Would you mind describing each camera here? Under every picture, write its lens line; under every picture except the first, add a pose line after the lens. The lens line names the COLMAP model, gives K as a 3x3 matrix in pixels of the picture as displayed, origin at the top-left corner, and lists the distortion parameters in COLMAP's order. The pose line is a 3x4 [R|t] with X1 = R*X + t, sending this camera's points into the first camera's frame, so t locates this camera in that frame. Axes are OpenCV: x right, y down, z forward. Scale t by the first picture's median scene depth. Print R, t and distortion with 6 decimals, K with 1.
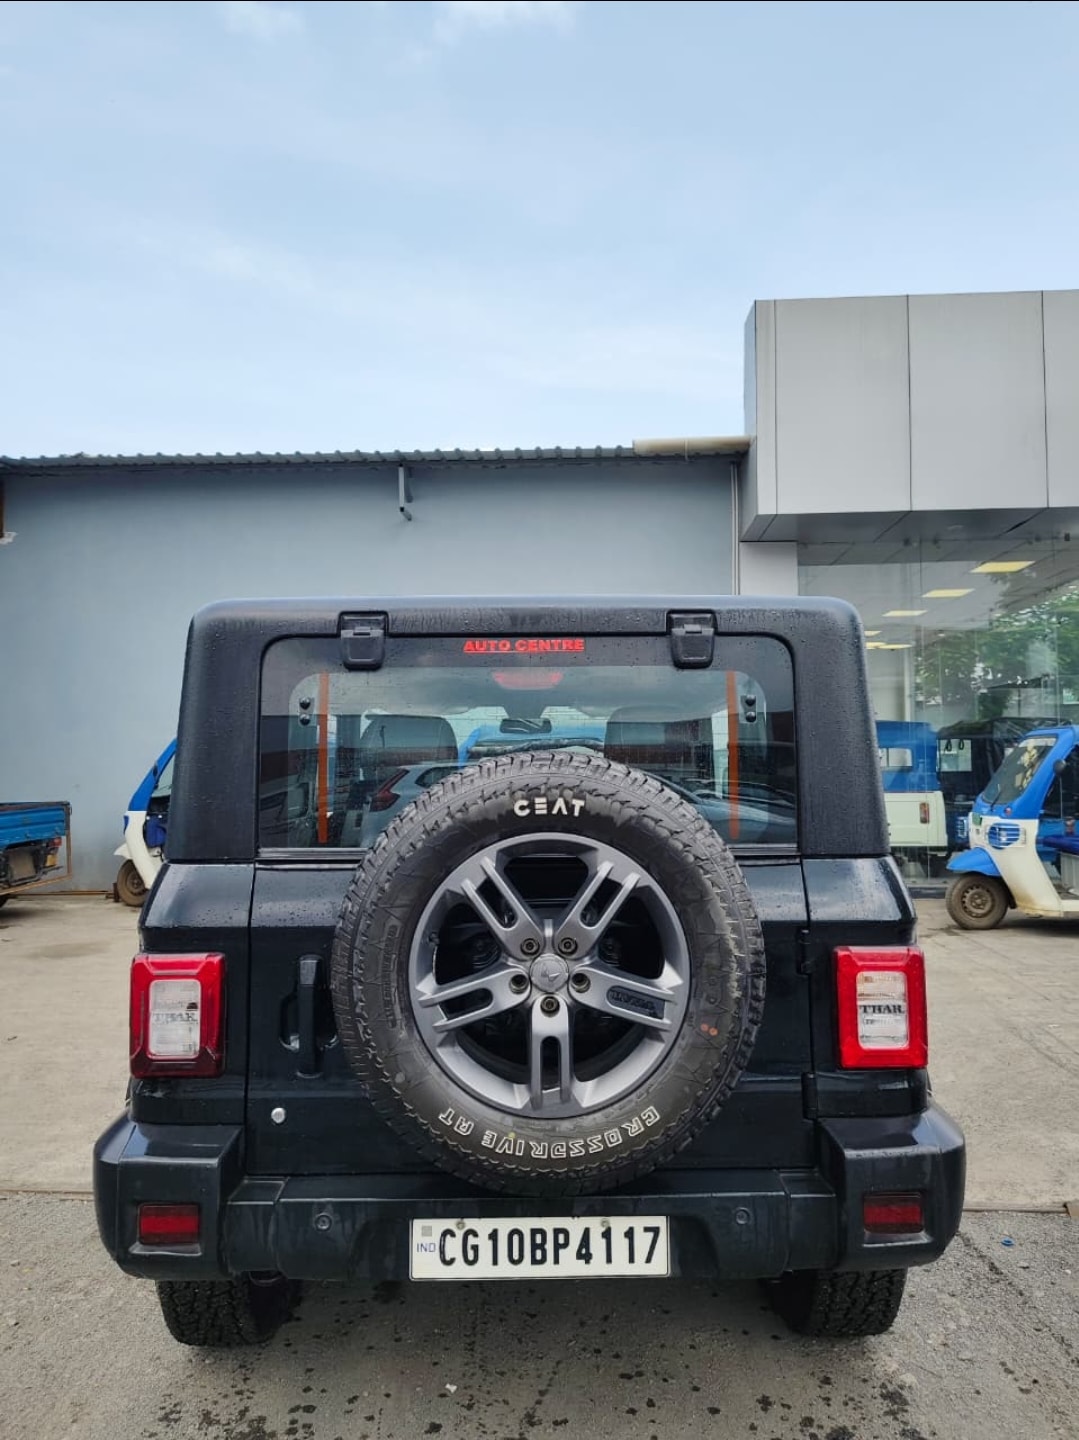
lens RADIAL K [[984.7, 0, 534.2], [0, 984.7, 714.9], [0, 0, 1]] dist [0.056300, -0.064541]
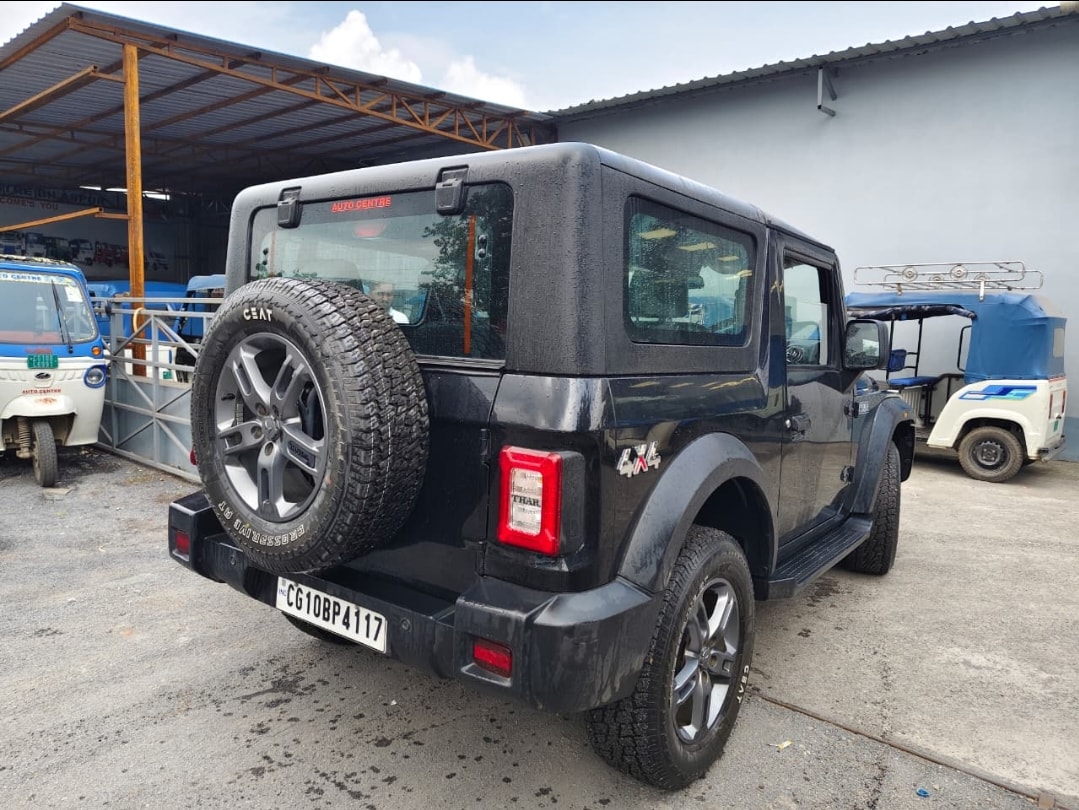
lens RADIAL K [[737.8, 0, 539.5], [0, 737.8, 405.0], [0, 0, 1]] dist [0.056300, -0.064541]
pose [[0.793393, 0.096349, -0.601036, 0.911741], [-0.006207, 0.988623, 0.150288, 0.053191], [0.608678, -0.115507, 0.784965, 0.343979]]
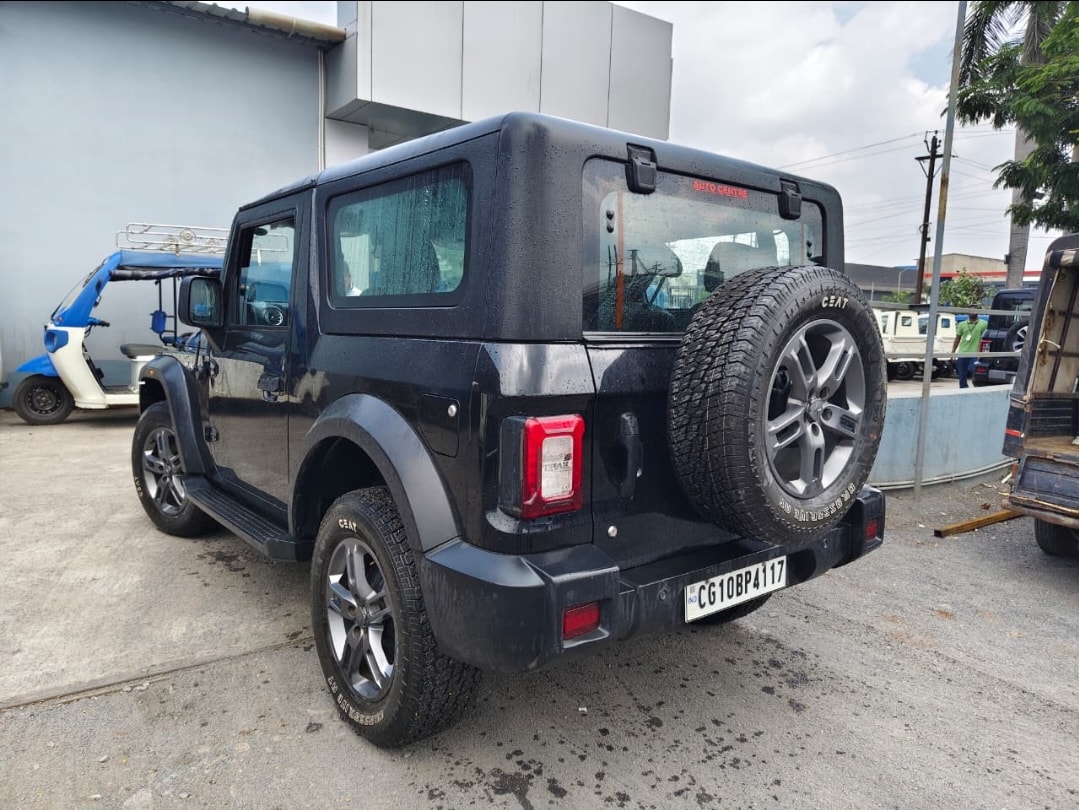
lens RADIAL K [[742.5, 0, 531.4], [0, 742.5, 394.8], [0, 0, 1]] dist [0.034441, -0.003067]
pose [[0.789279, -0.037431, 0.612893, -0.964455], [-0.065026, 0.987432, 0.144046, 0.089556], [-0.610582, -0.153547, 0.776925, 0.331243]]
